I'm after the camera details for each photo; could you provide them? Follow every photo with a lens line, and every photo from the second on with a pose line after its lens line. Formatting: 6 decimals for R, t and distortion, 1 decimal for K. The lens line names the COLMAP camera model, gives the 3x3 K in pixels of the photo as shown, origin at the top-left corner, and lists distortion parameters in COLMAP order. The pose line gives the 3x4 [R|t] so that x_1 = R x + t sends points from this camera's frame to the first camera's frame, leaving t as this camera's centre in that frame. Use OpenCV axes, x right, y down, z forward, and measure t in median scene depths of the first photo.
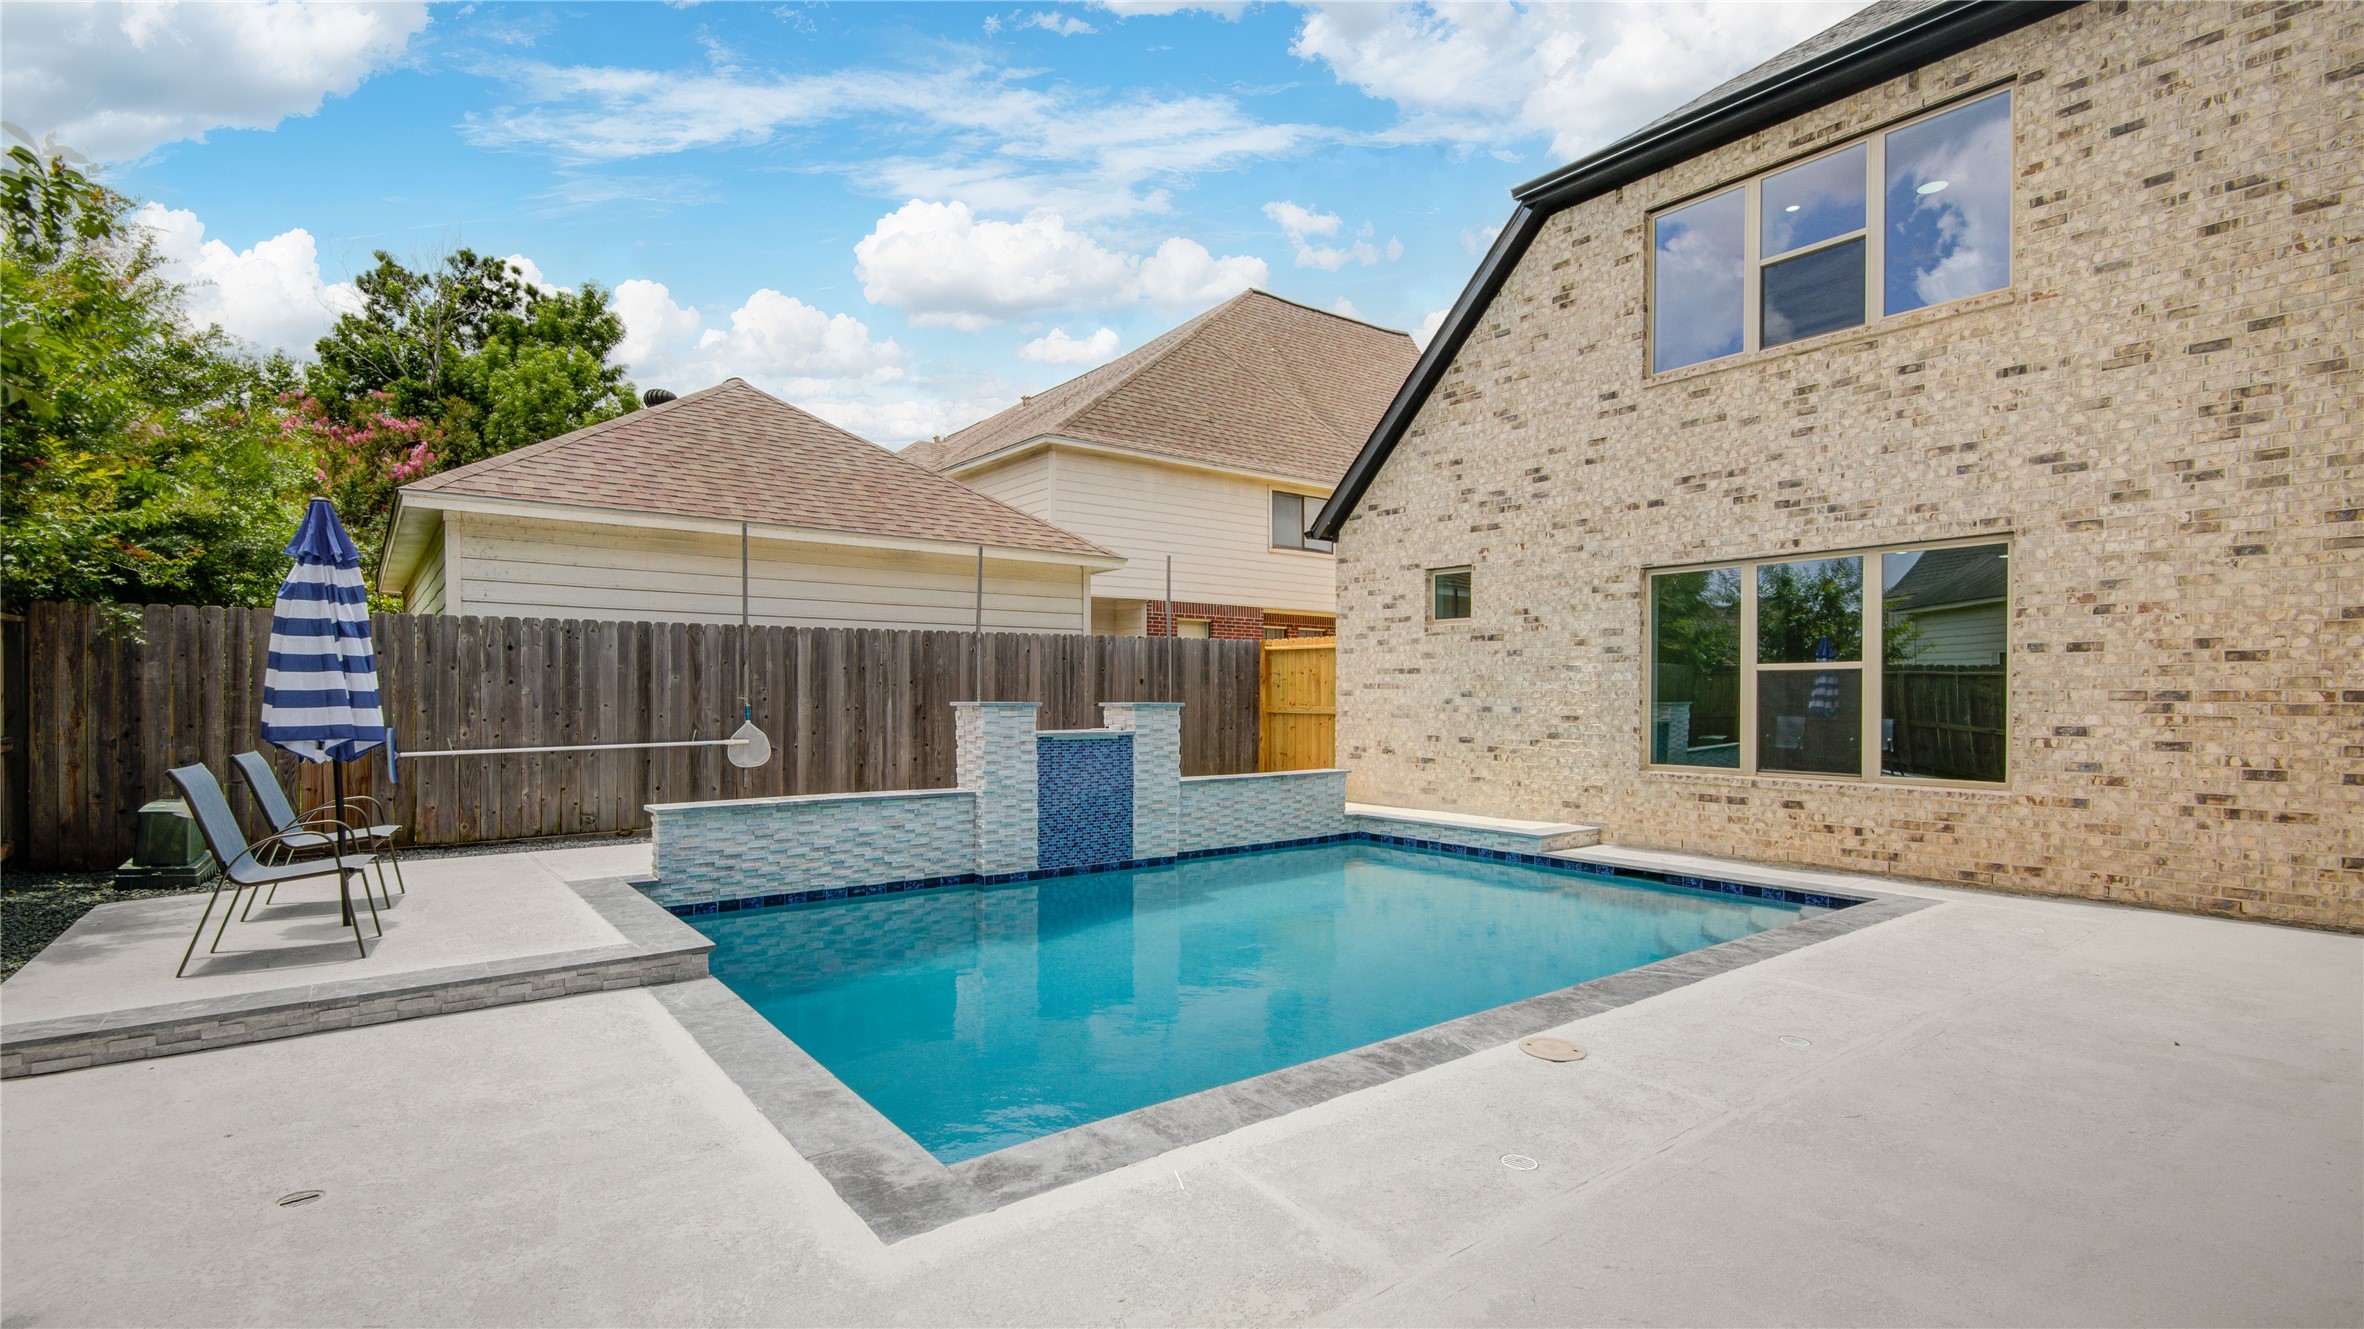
lens RADIAL K [[1072.2, 0, 1182.1], [0, 1072.2, 702.4], [0, 0, 1]] dist [0.005246, -0.003650]
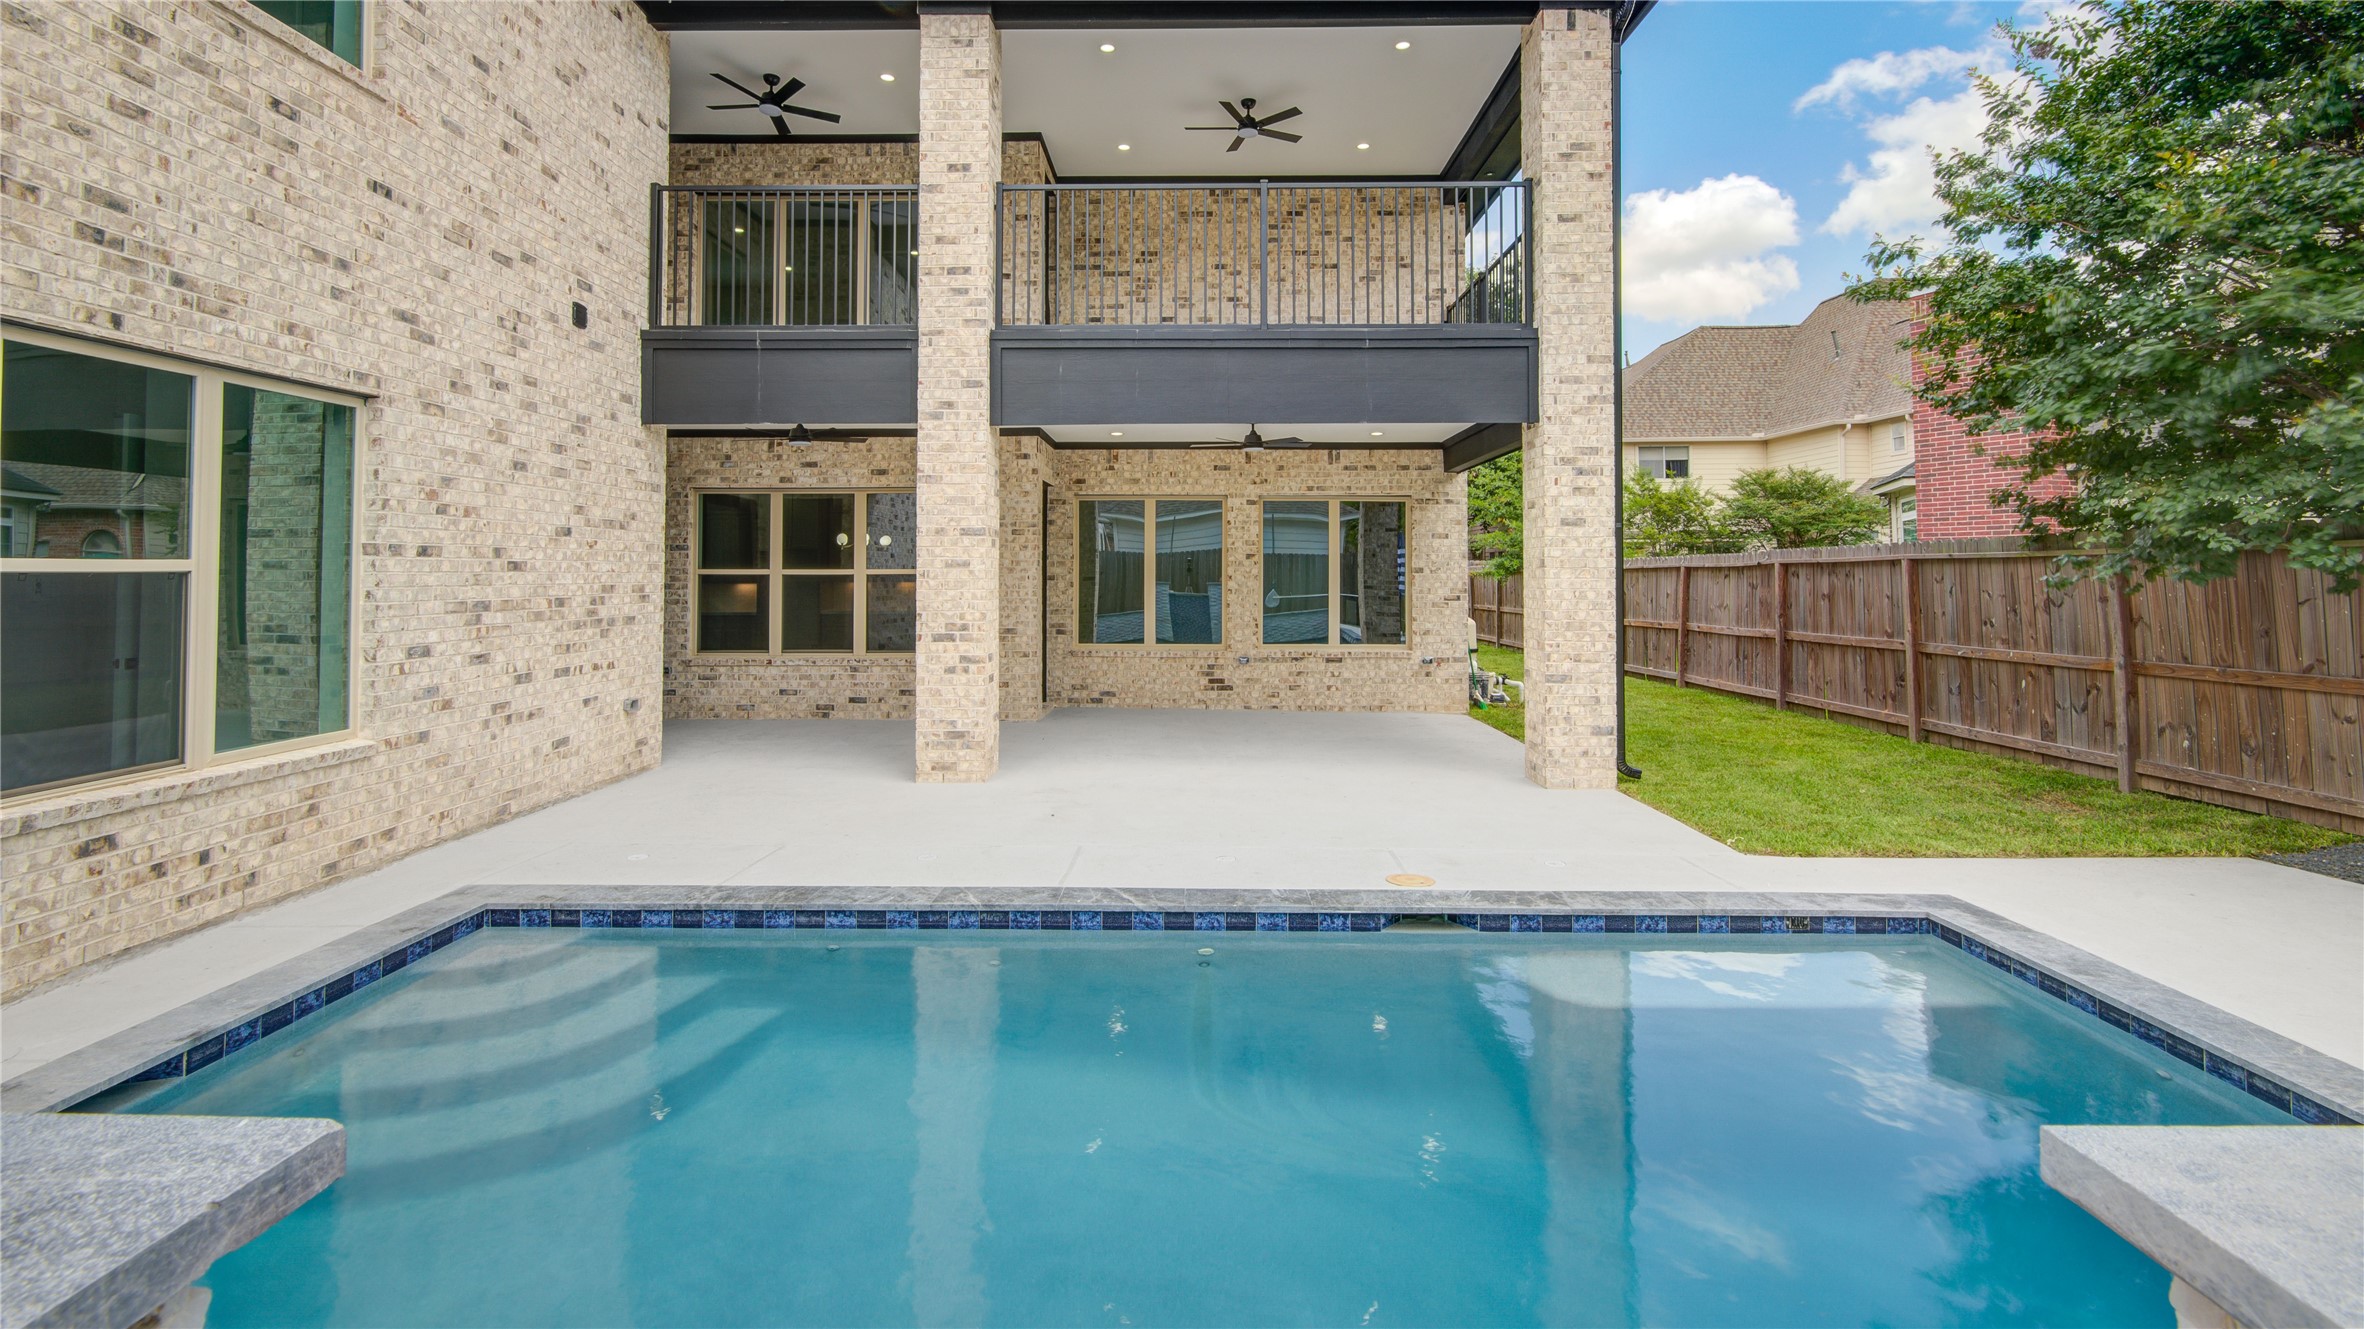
lens RADIAL K [[1072.2, 0, 1181.0], [0, 1072.2, 539.5], [0, 0, 1]] dist [0.005246, -0.003650]
pose [[-0.782017, 0.016267, 0.623045, -0.120823], [0.001797, 0.999714, -0.023846, -0.030396], [-0.623254, -0.017528, -0.781823, 0.992078]]
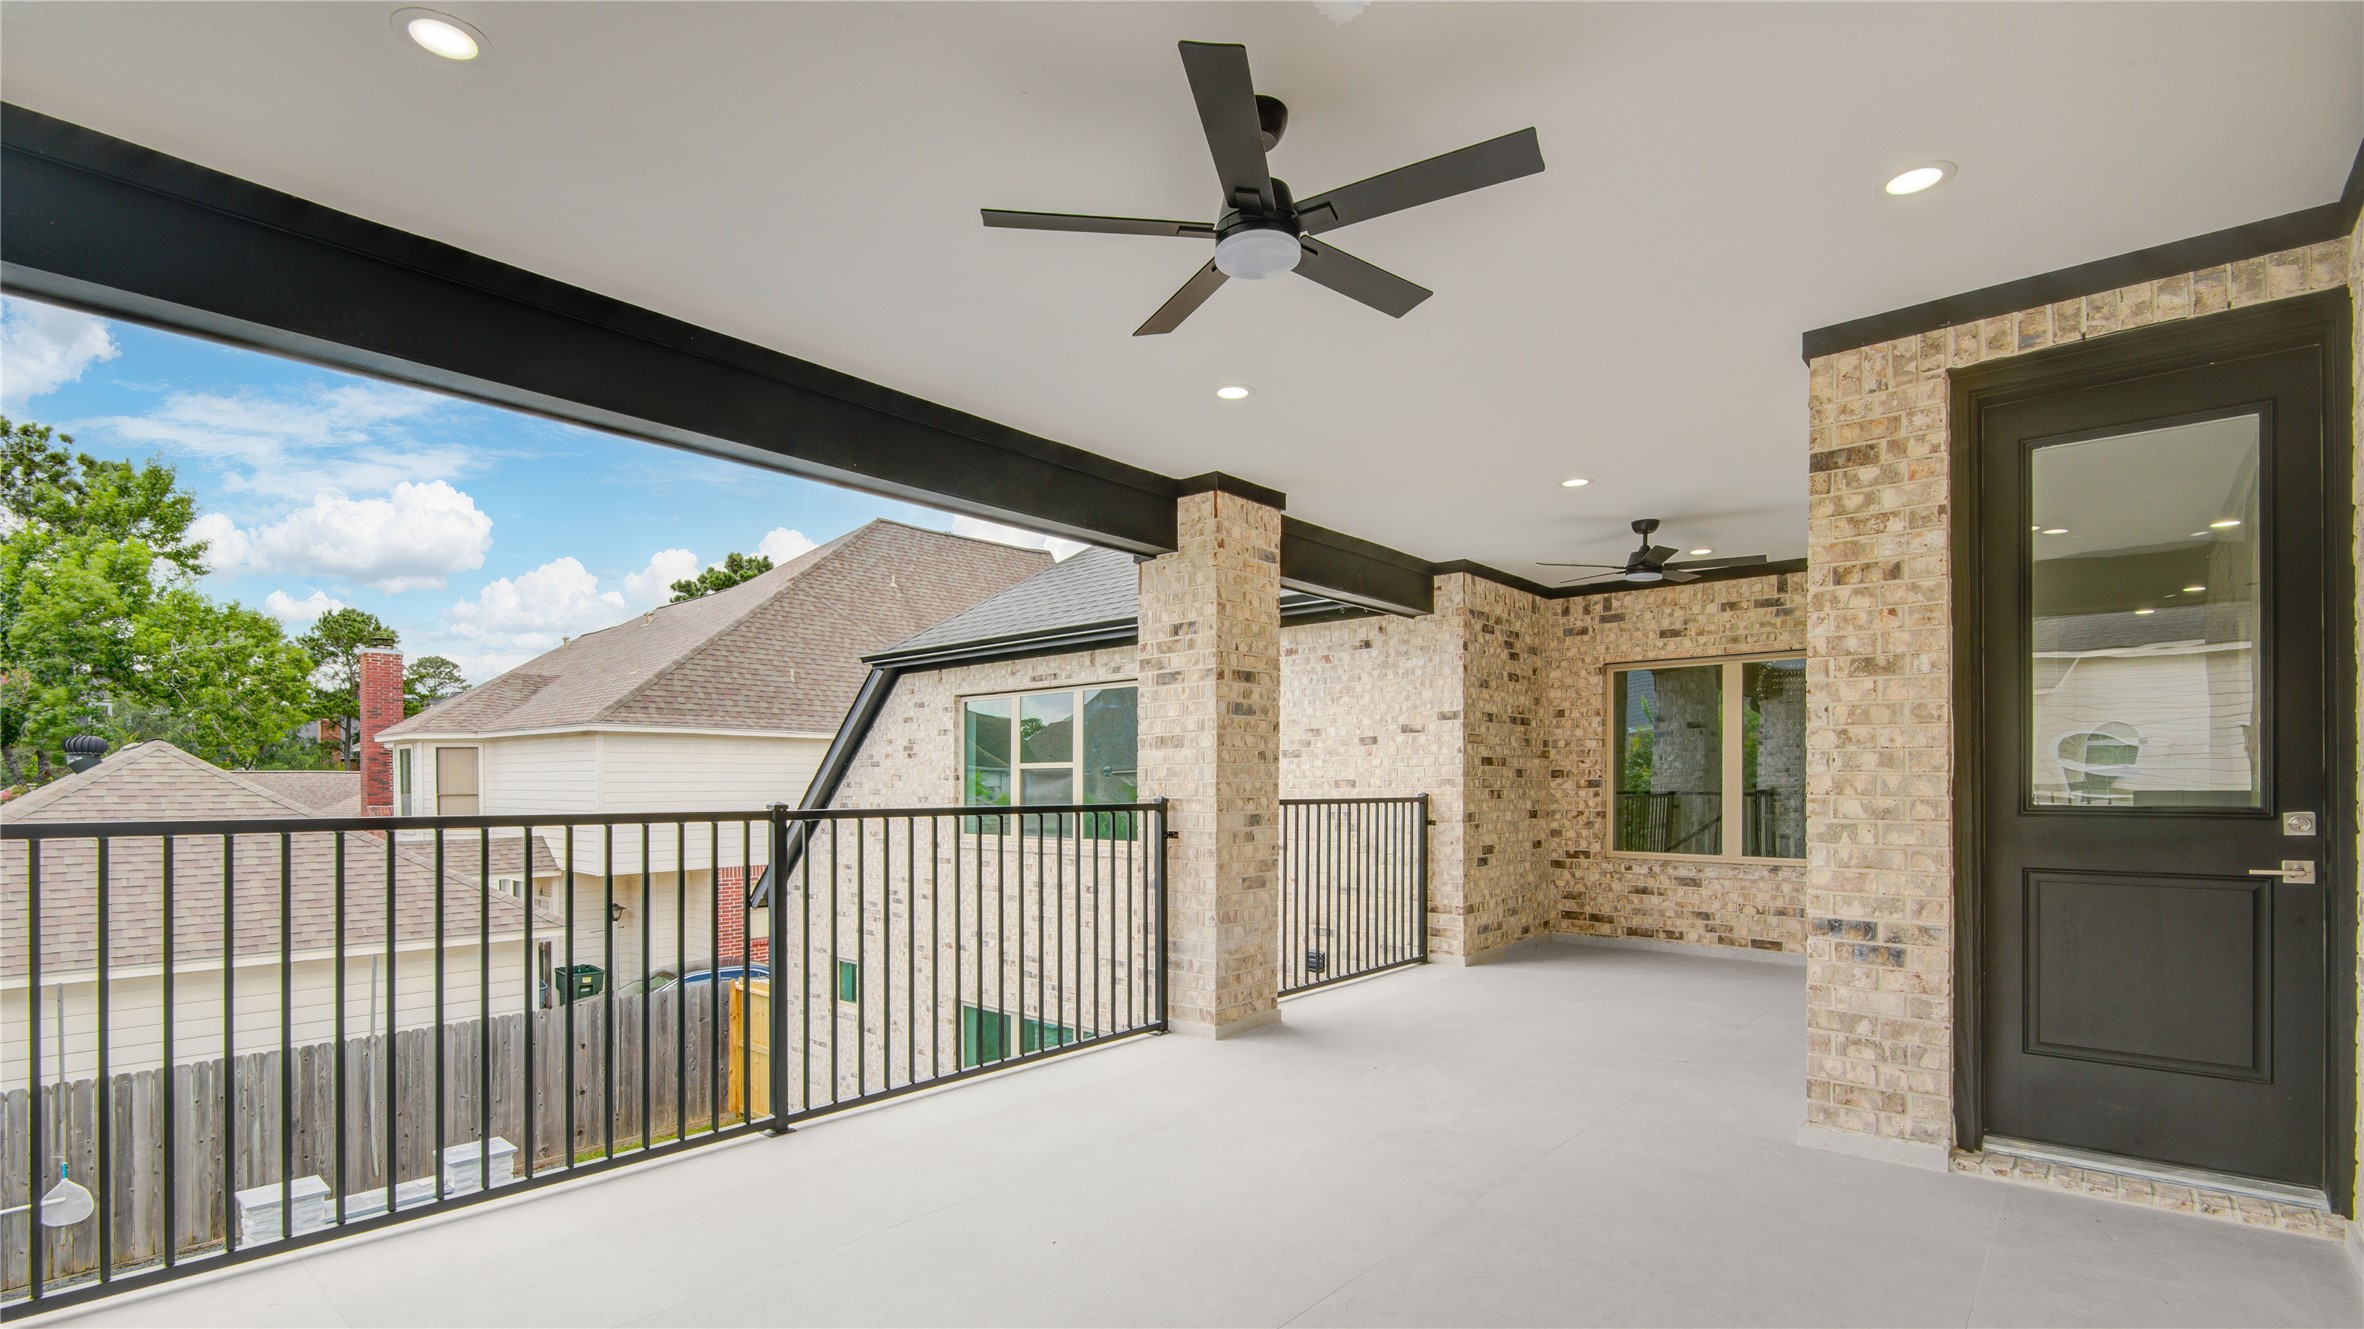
lens RADIAL K [[1072.2, 0, 1180.7], [0, 1072.2, 782.9], [0, 0, 1]] dist [0.005246, -0.003650]
pose [[0.982489, -0.004412, 0.186269, 0.467071], [0.006064, 0.999947, -0.008300, -0.360374], [-0.186222, 0.009284, 0.982464, -0.204359]]
